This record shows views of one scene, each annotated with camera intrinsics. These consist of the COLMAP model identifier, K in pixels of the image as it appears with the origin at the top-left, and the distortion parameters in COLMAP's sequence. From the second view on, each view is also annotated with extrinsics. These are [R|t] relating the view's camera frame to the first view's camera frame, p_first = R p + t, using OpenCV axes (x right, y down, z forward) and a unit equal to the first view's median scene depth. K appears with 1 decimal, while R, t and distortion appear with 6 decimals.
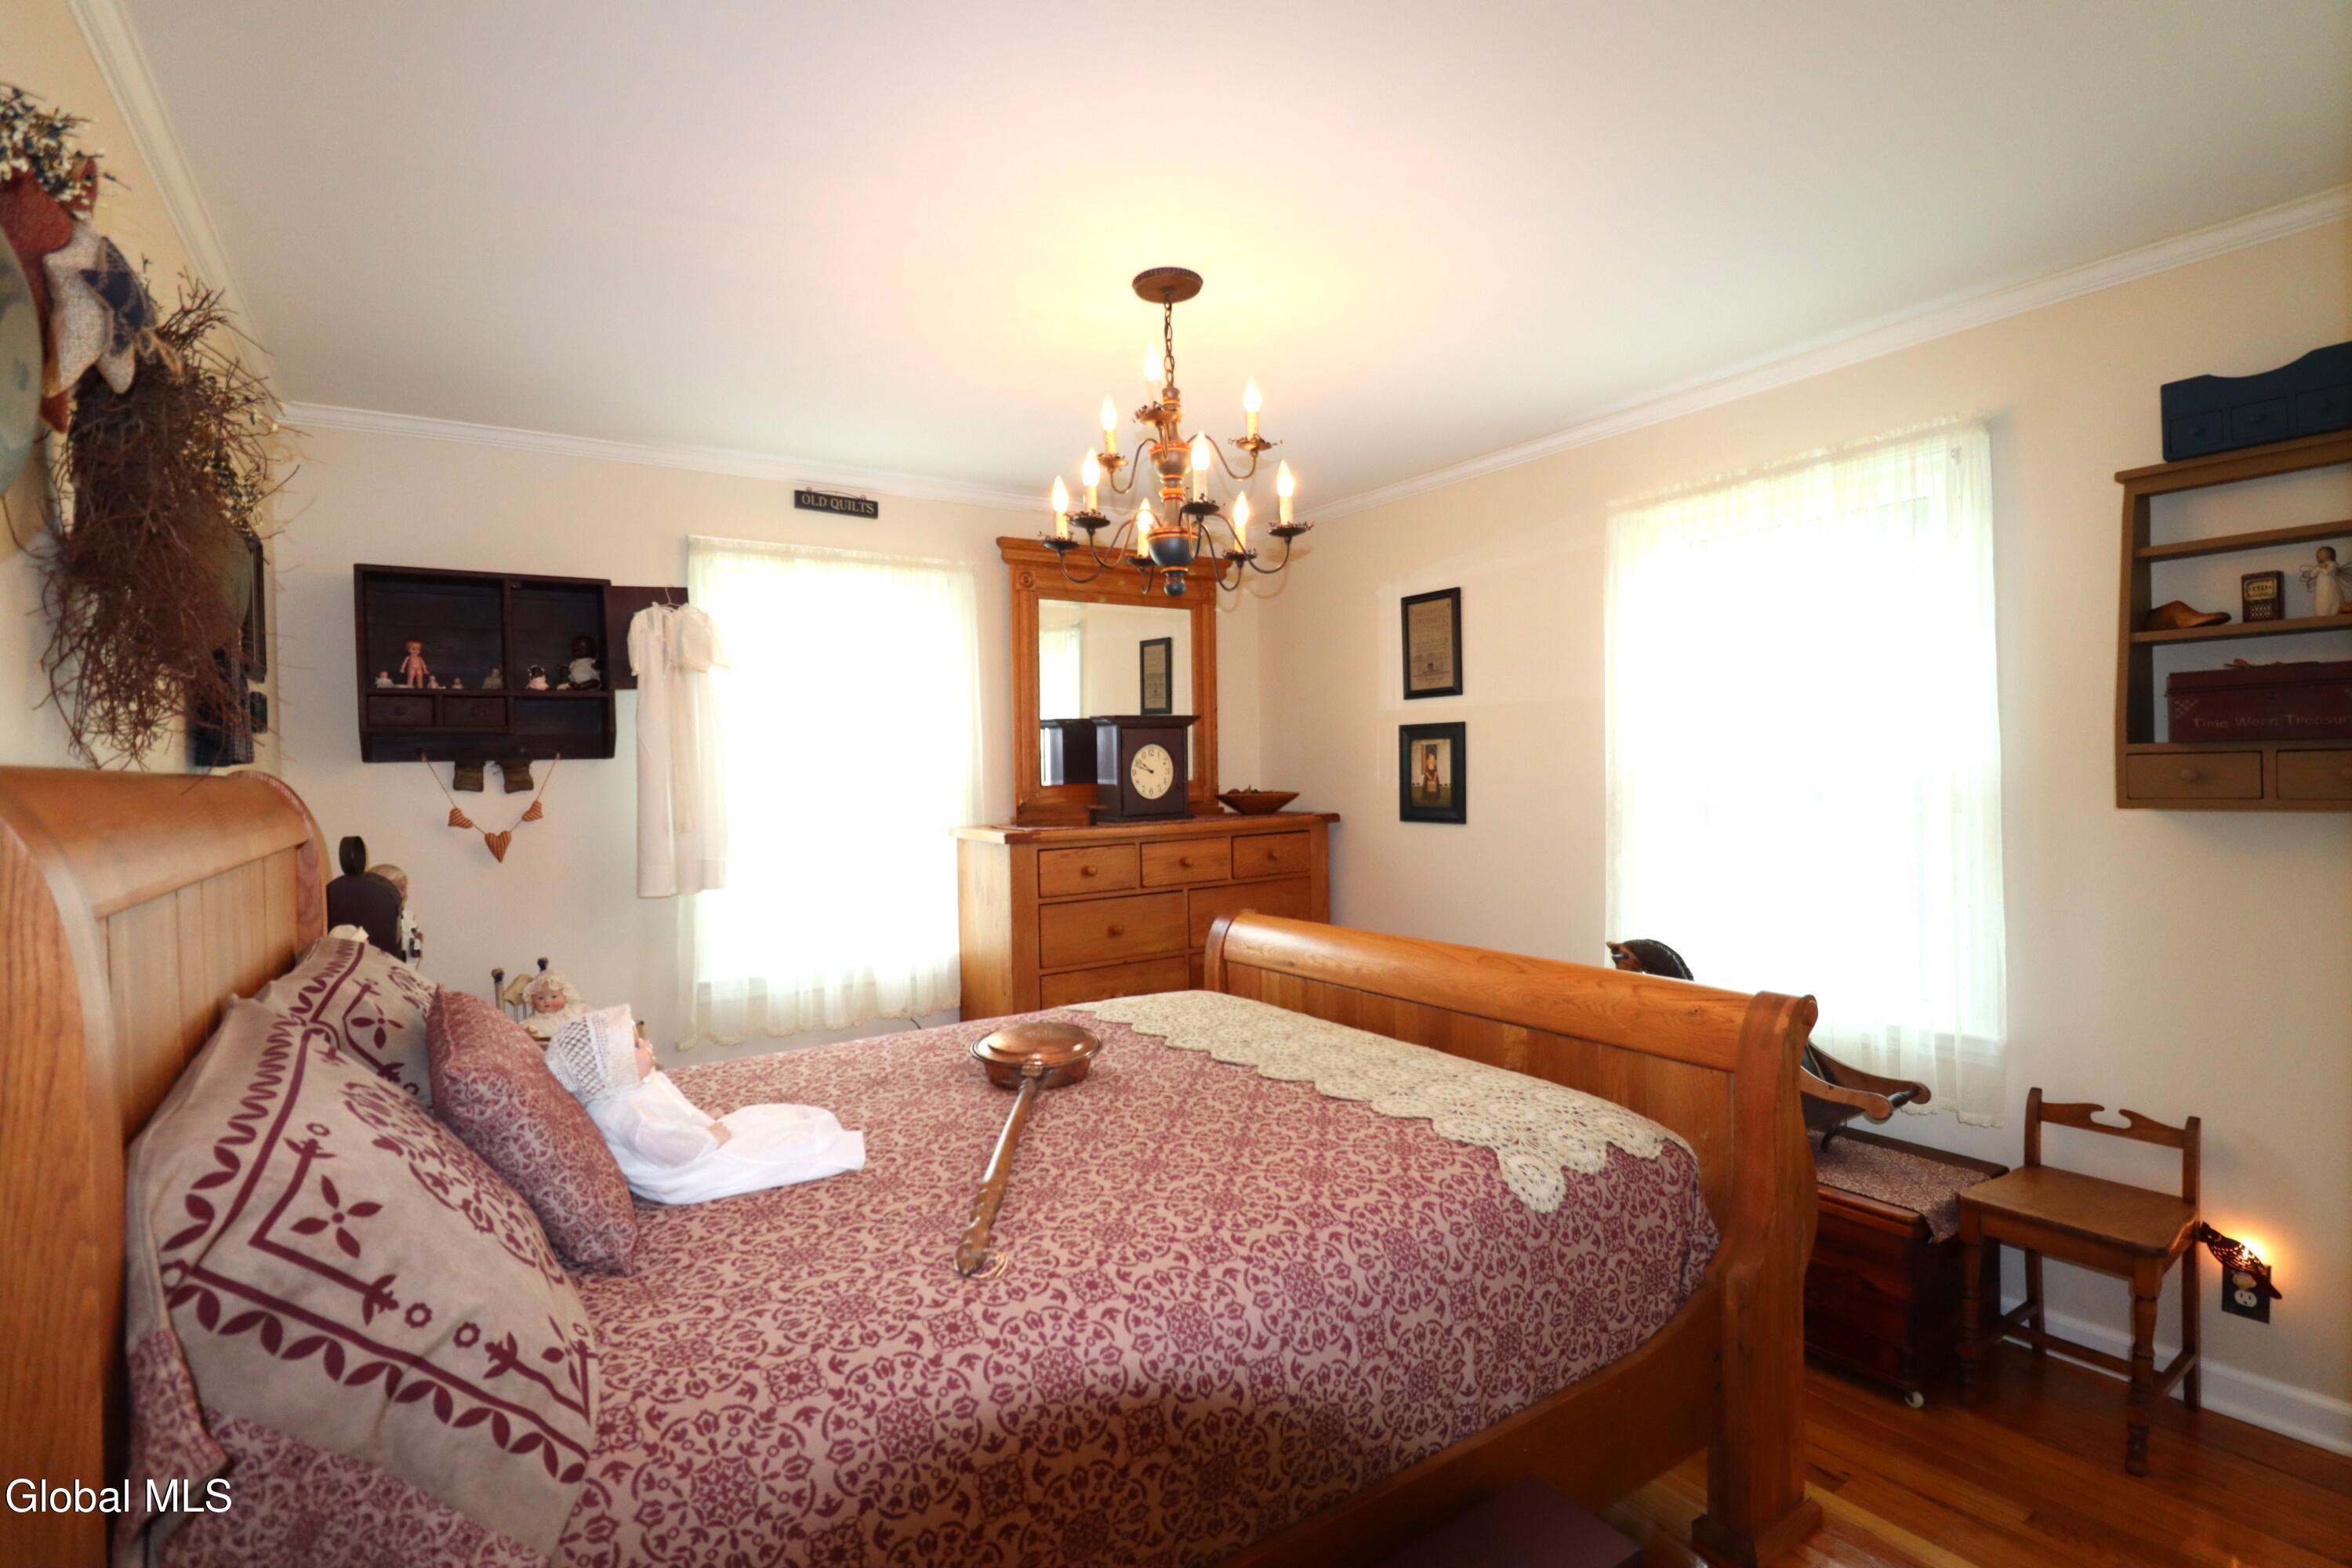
lens RADIAL K [[1087.7, 0, 1172.5], [0, 1087.7, 780.2], [0, 0, 1]] dist [0.002344, -0.015061]
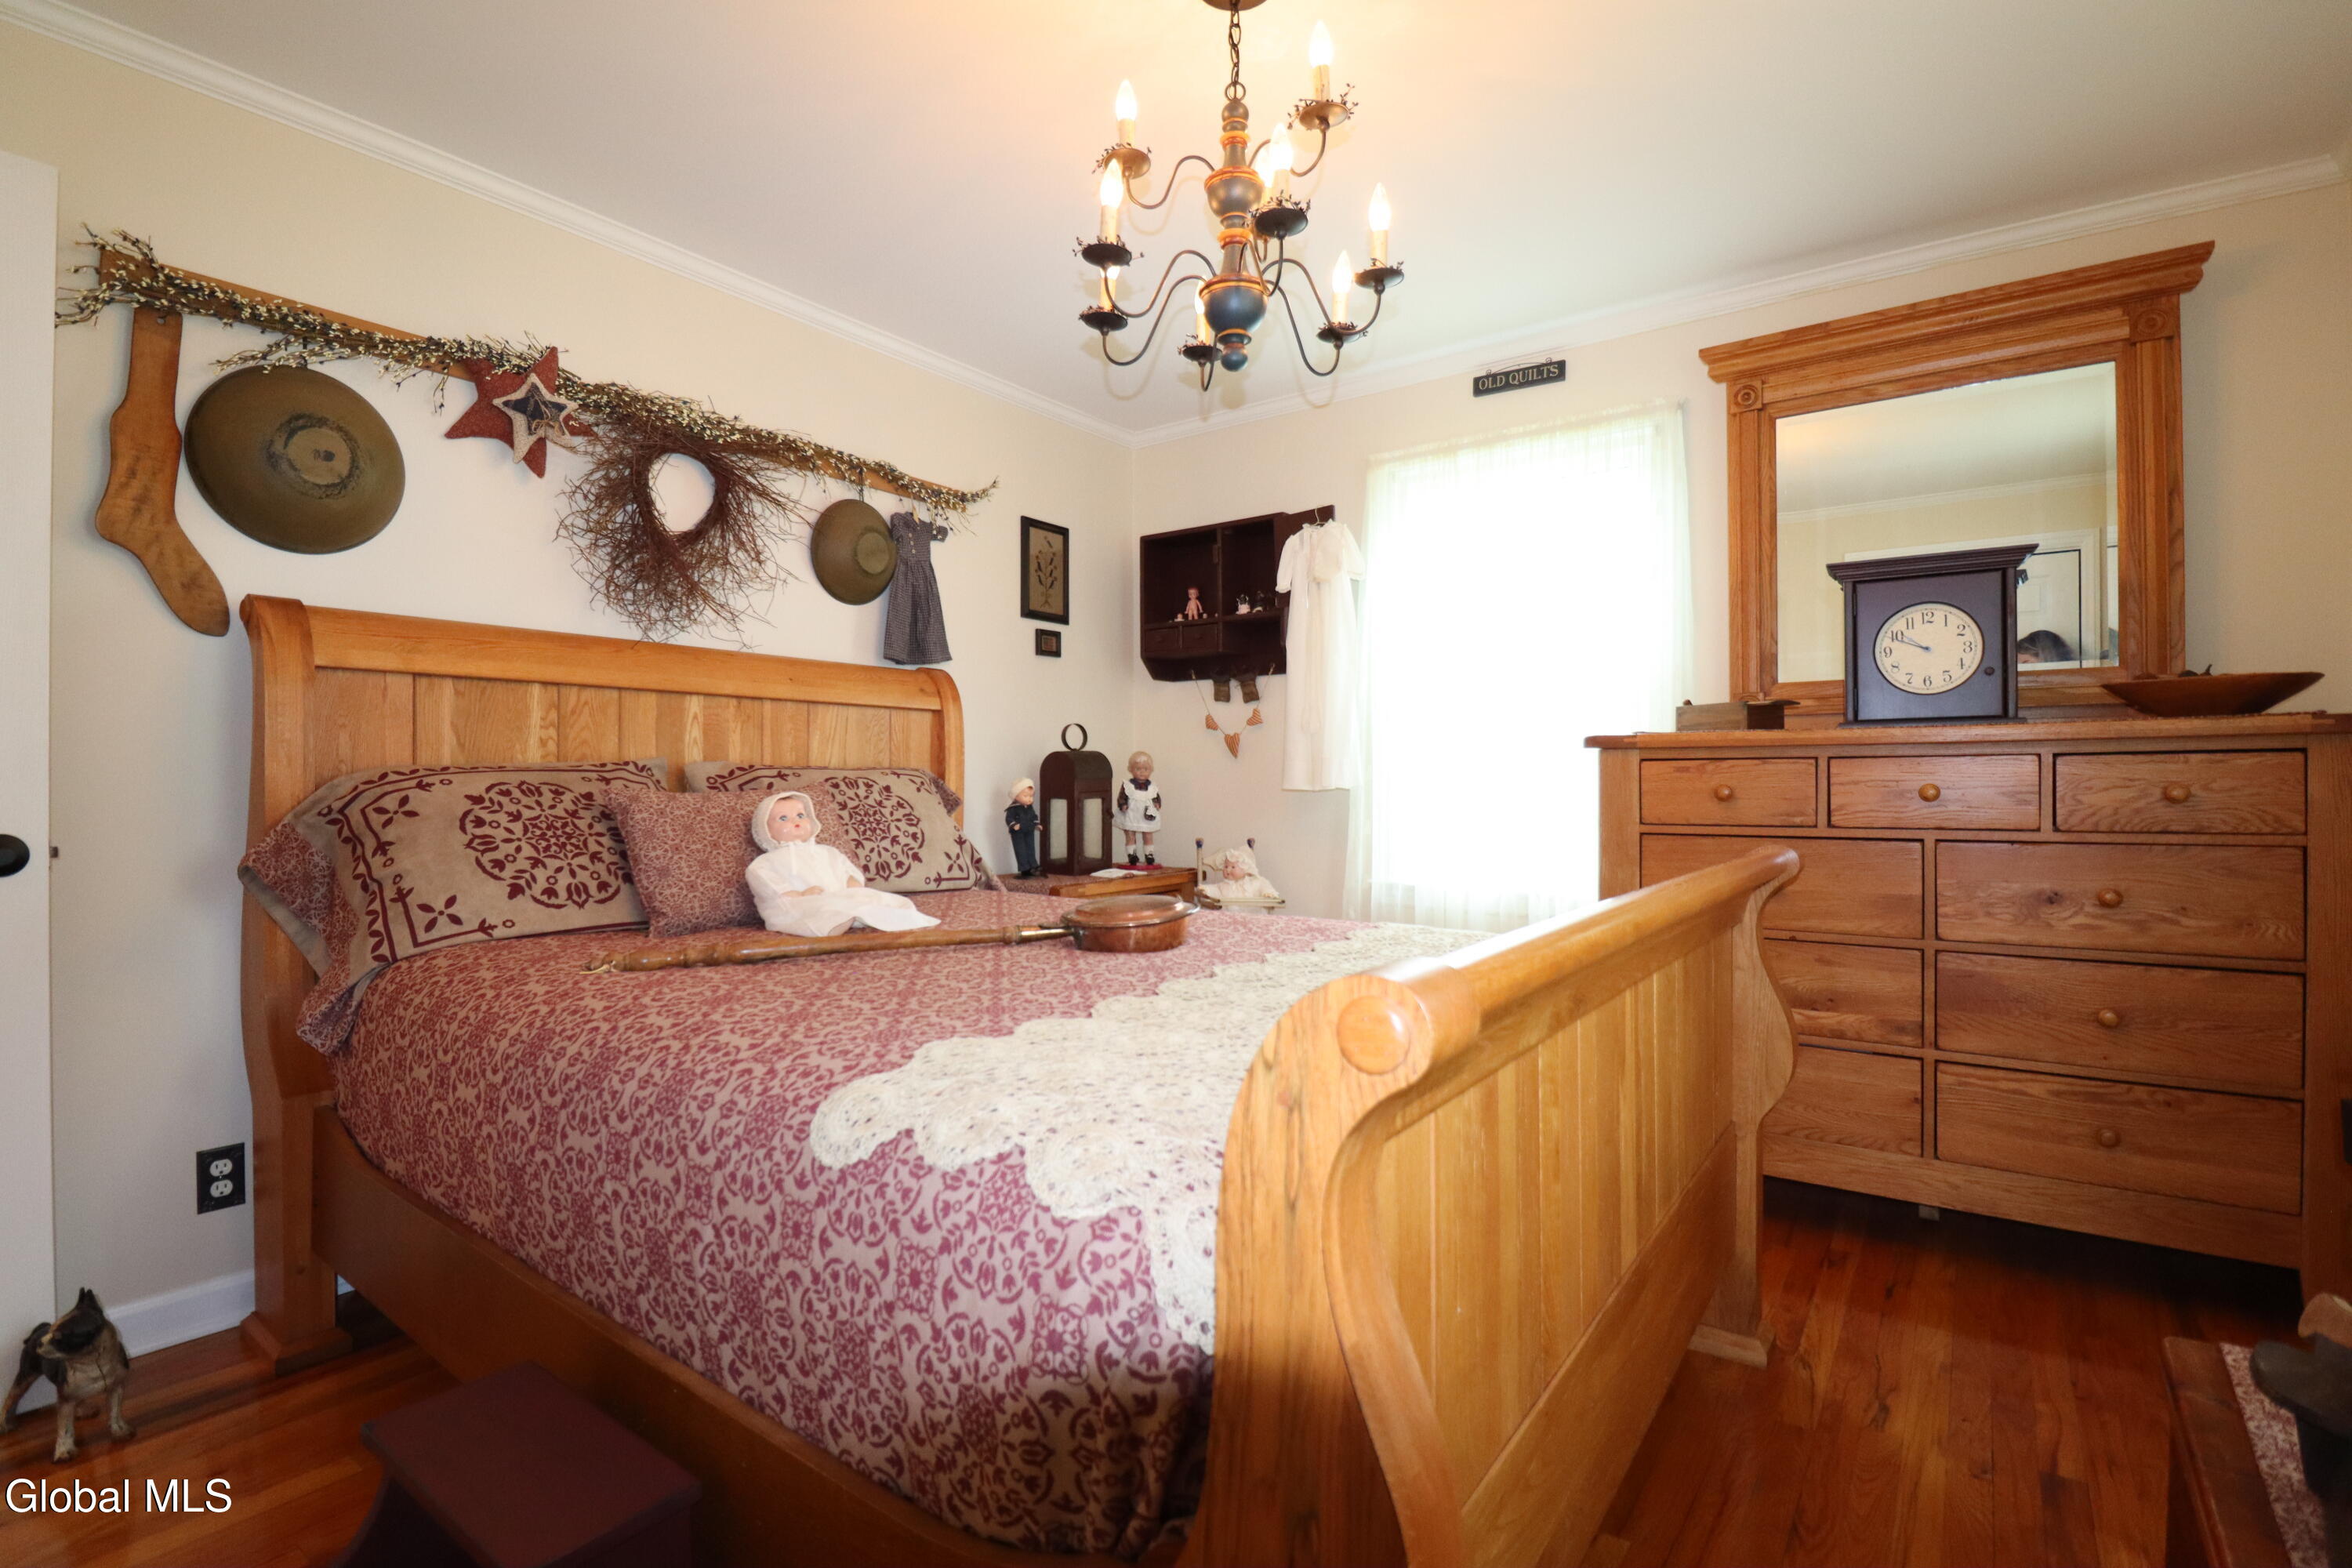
lens RADIAL K [[1087.7, 0, 1172.5], [0, 1087.7, 780.2], [0, 0, 1]] dist [0.002344, -0.015061]
pose [[0.340211, 0.020101, -0.940134, 0.520106], [-0.018035, 0.999727, 0.014849, 0.081834], [0.940176, 0.011904, 0.340480, 0.500376]]
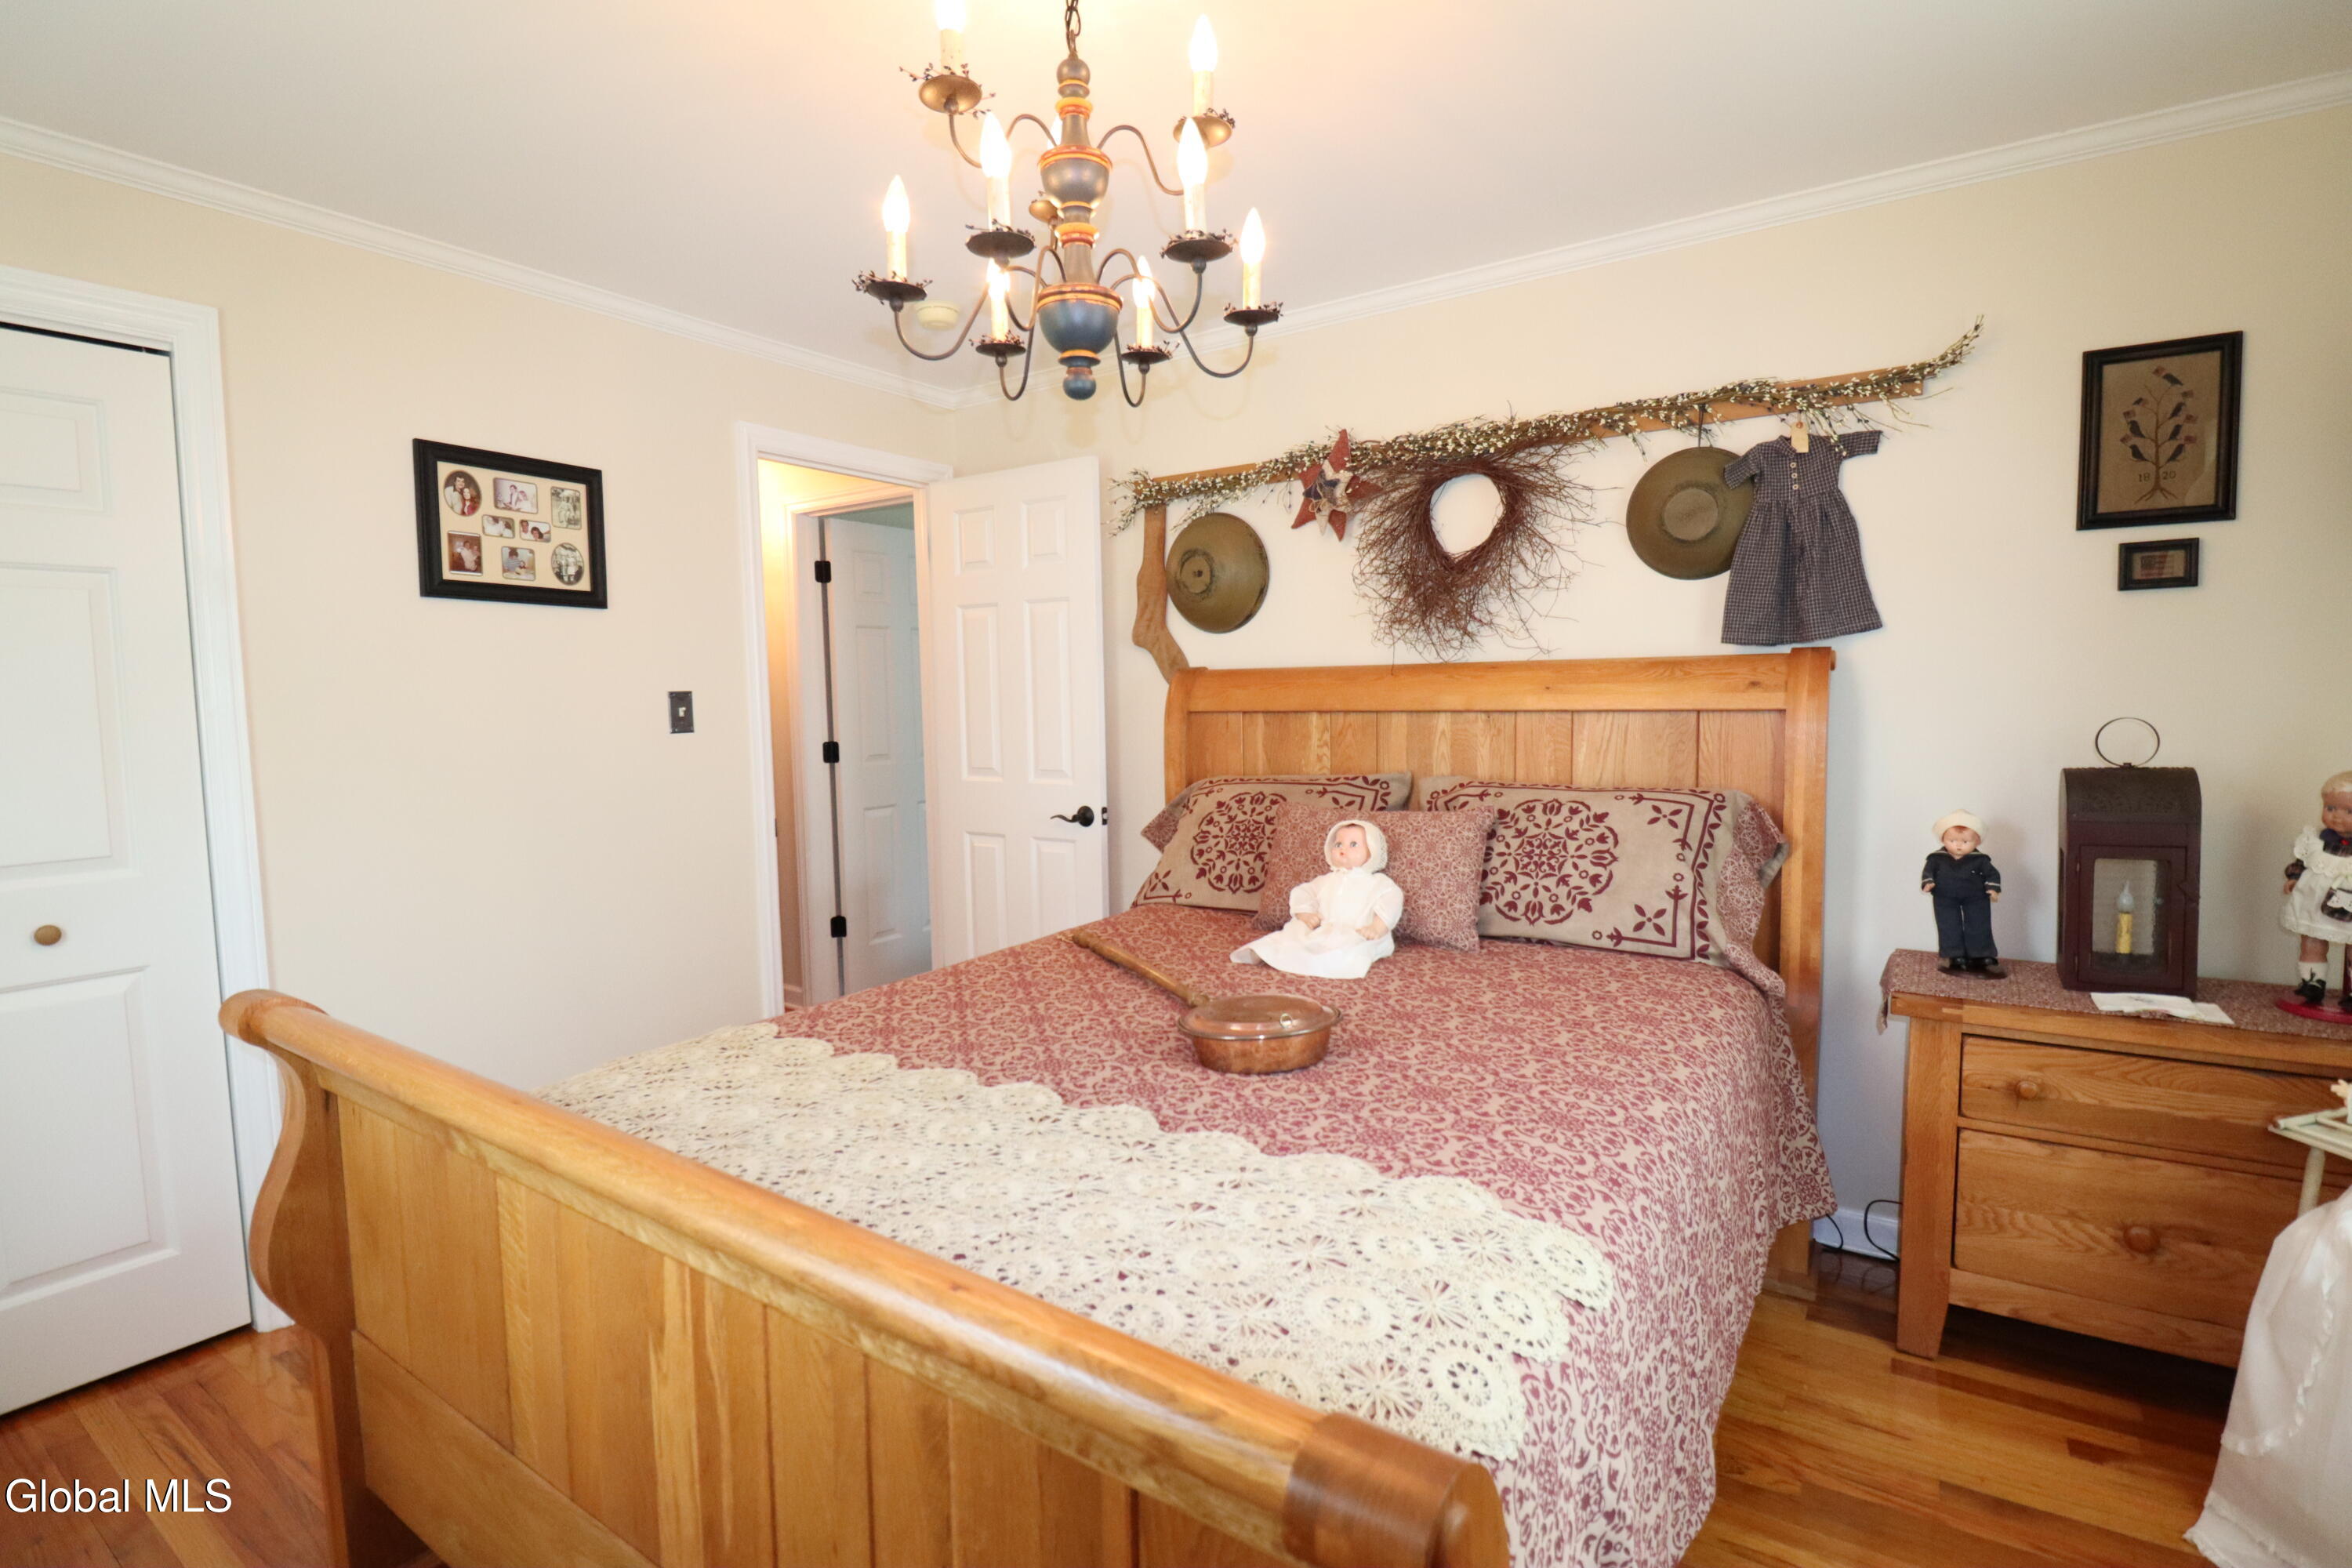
lens RADIAL K [[1087.7, 0, 1172.5], [0, 1087.7, 780.2], [0, 0, 1]] dist [0.002344, -0.015061]
pose [[-0.926250, 0.063057, -0.371599, 0.137709], [0.030020, 0.995116, 0.094033, -0.000127], [0.375713, 0.075943, -0.923619, 1.182007]]
